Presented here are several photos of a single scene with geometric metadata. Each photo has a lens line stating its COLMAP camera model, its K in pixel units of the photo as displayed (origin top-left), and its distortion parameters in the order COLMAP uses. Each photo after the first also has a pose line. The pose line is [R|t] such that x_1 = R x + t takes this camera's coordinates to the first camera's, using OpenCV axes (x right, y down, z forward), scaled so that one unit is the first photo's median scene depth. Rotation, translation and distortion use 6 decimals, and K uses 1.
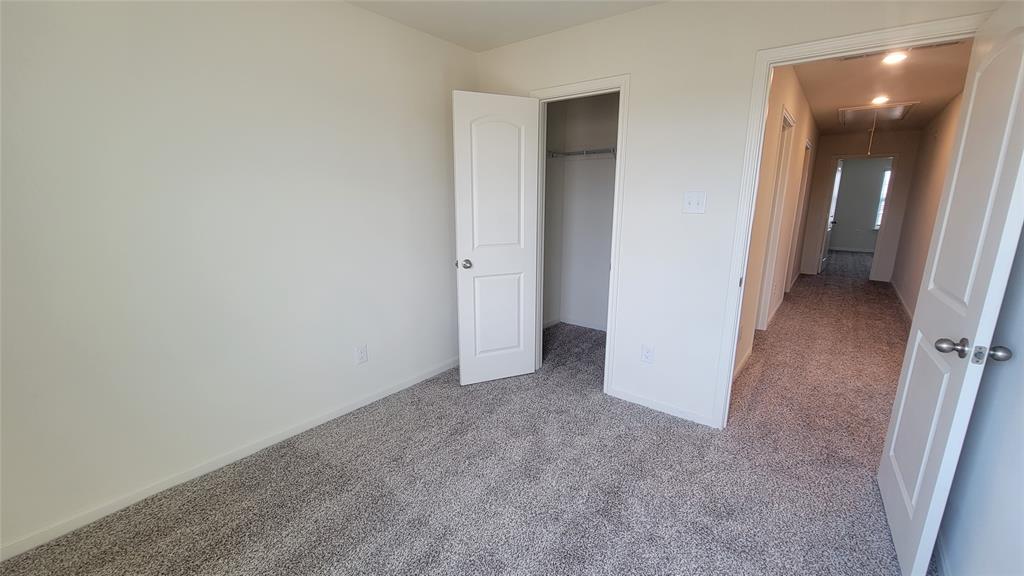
lens RADIAL K [[417.7, 0, 508.3], [0, 417.7, 290.6], [0, 0, 1]] dist [-0.002343, -0.000248]
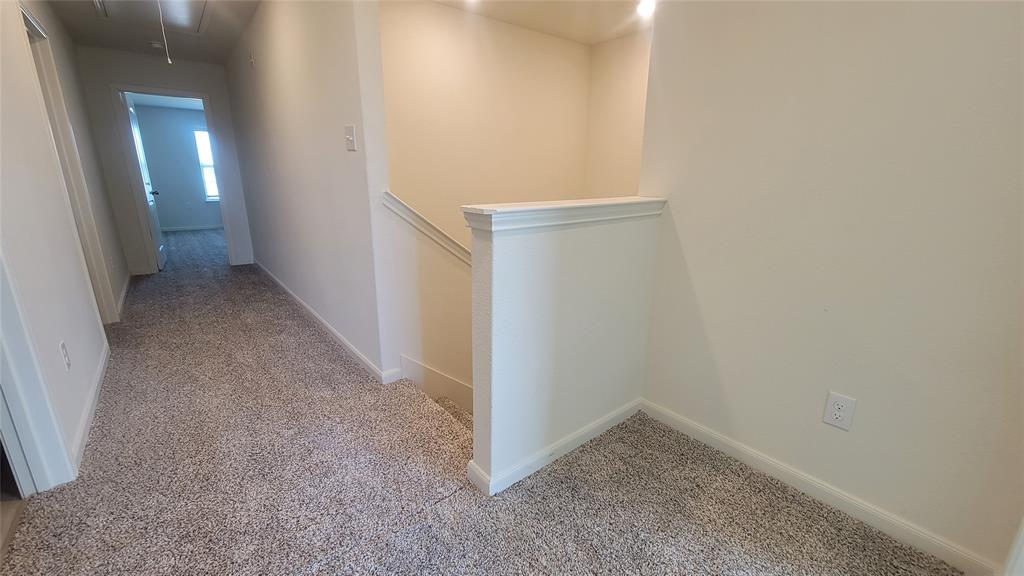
lens RADIAL K [[417.7, 0, 508.3], [0, 417.7, 290.6], [0, 0, 1]] dist [-0.002343, -0.000248]
pose [[0.220277, -0.259210, 0.940366, 0.259288], [0.209319, 0.954149, 0.213977, -0.040451], [-0.952714, 0.149702, 0.264434, 0.336324]]
